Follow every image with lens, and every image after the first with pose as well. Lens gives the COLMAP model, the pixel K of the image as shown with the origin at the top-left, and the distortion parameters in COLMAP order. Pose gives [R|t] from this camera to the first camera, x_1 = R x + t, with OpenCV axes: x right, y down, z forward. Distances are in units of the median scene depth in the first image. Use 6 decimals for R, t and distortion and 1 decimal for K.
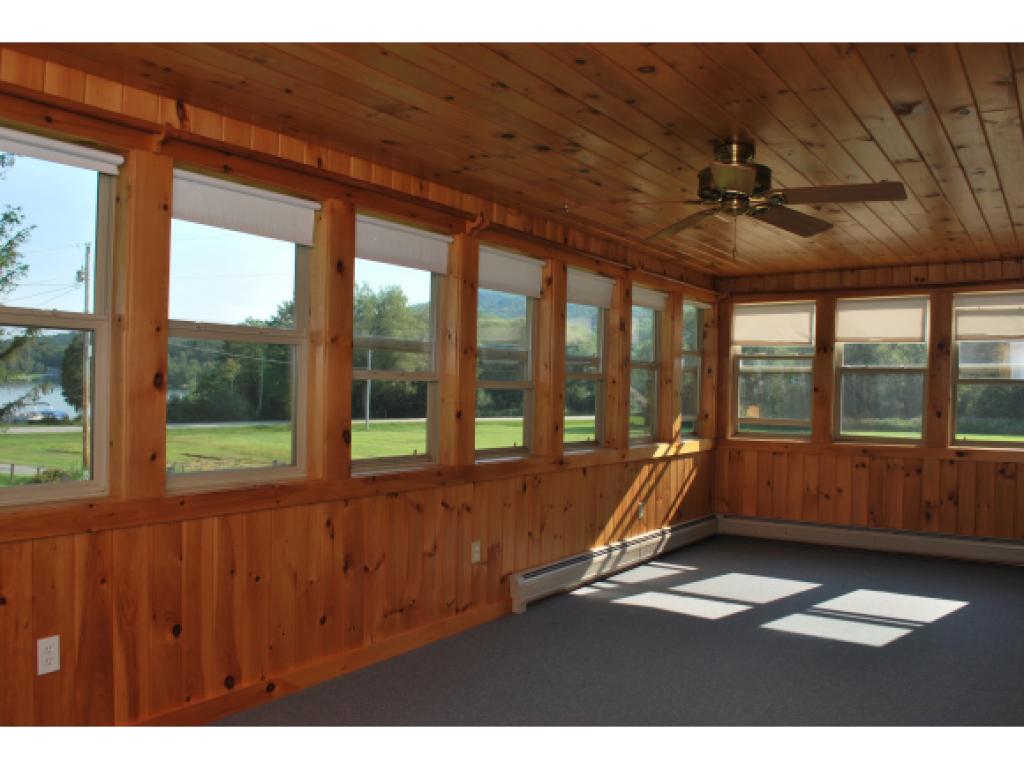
lens RADIAL K [[813.5, 0, 513.8], [0, 813.5, 400.0], [0, 0, 1]] dist [-0.085824, 0.017740]
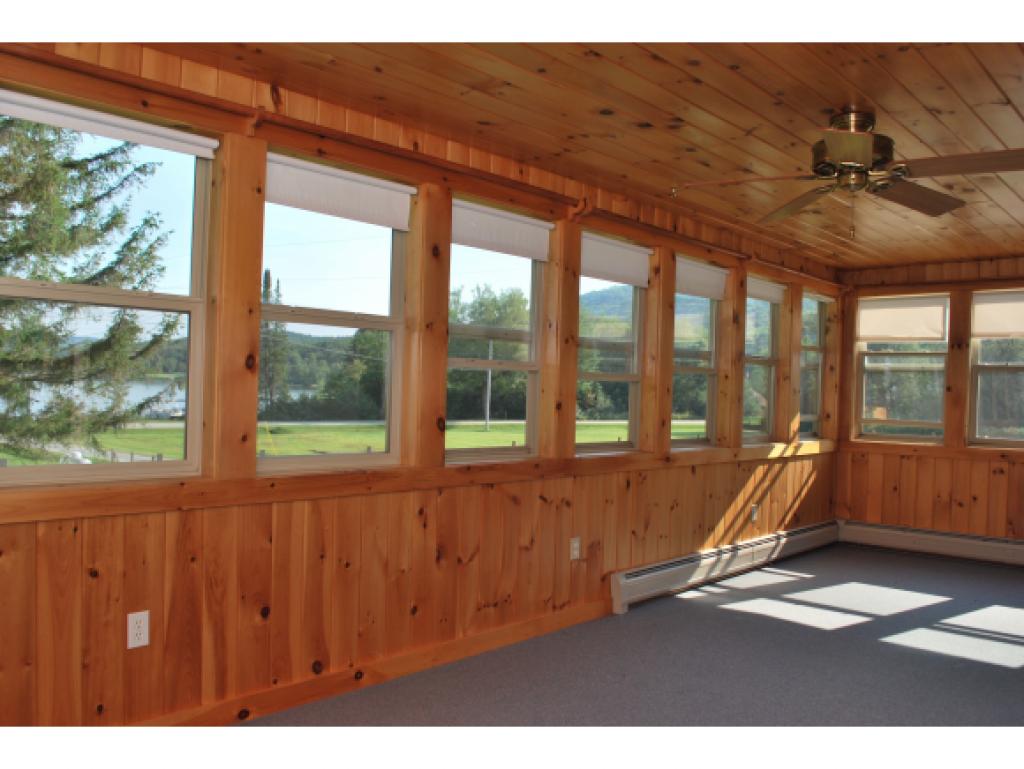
lens RADIAL K [[813.5, 0, 513.8], [0, 813.5, 400.0], [0, 0, 1]] dist [-0.085824, 0.017740]
pose [[0.989036, 0.012461, -0.147150, 0.021596], [-0.012999, 0.999912, -0.002698, 0.013972], [0.147104, 0.004581, 0.989110, 0.030581]]
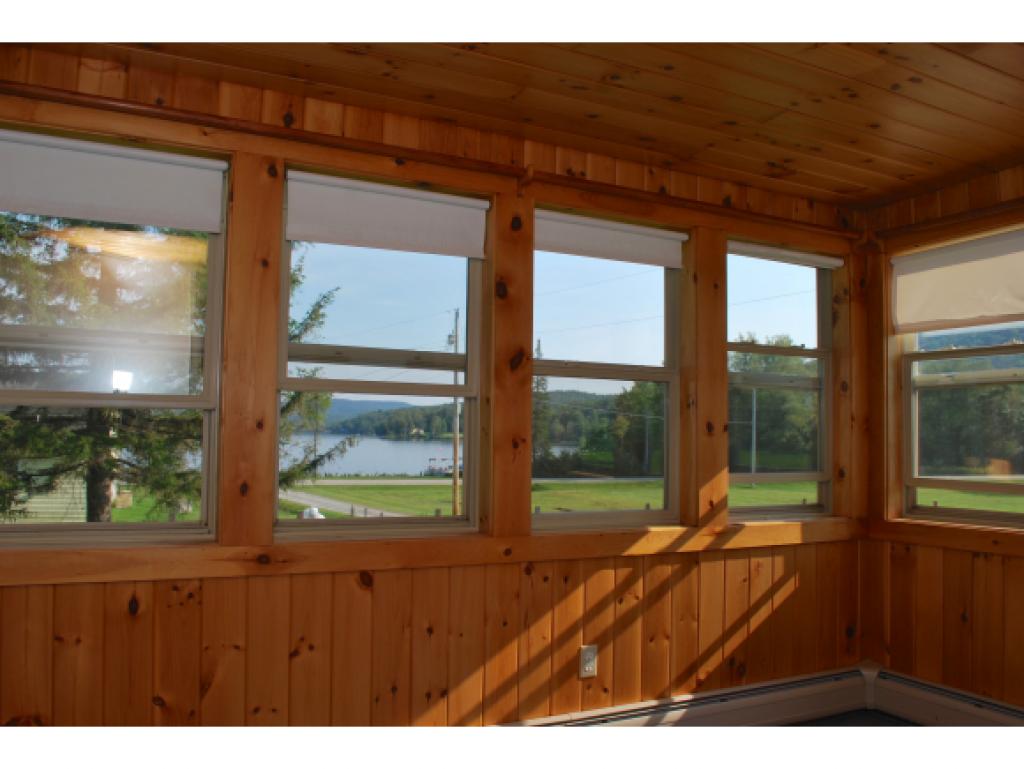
lens RADIAL K [[813.5, 0, 513.8], [0, 813.5, 400.0], [0, 0, 1]] dist [-0.085824, 0.017740]
pose [[0.878646, -0.028162, -0.476643, 0.501708], [-0.005406, 0.997608, -0.068908, 0.015804], [0.477444, 0.063123, 0.876392, 0.753996]]
